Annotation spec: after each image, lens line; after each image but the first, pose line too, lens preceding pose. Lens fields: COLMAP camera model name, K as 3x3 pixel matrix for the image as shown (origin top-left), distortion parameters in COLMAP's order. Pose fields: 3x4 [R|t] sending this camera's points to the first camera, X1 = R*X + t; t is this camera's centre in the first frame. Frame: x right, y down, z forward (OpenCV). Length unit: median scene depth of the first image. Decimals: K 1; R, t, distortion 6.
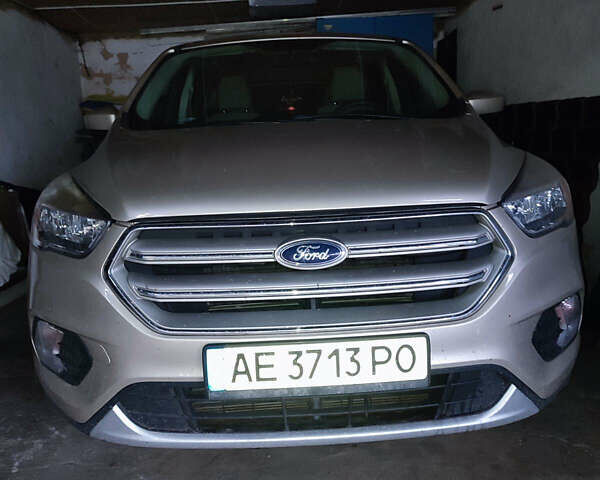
lens RADIAL K [[581.0, 0, 308.3], [0, 581.0, 240.7], [0, 0, 1]] dist [0.004423, -0.012659]
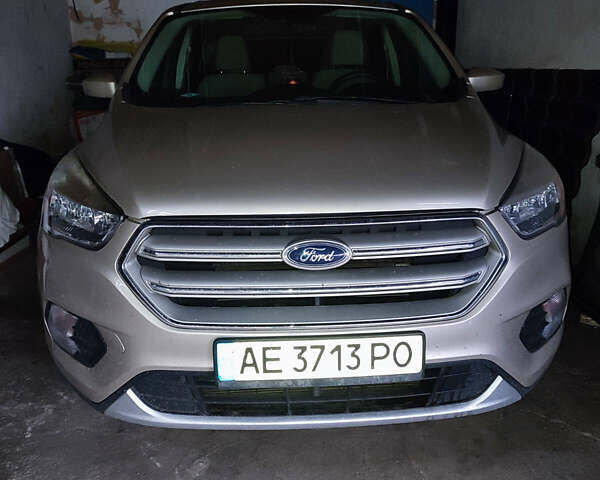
lens RADIAL K [[581.0, 0, 308.3], [0, 581.0, 240.7], [0, 0, 1]] dist [0.004423, -0.012659]
pose [[0.999489, 0.022540, 0.022684, -0.033516], [-0.024750, 0.994438, 0.102371, -0.105498], [-0.020251, -0.102880, 0.994488, -0.040953]]
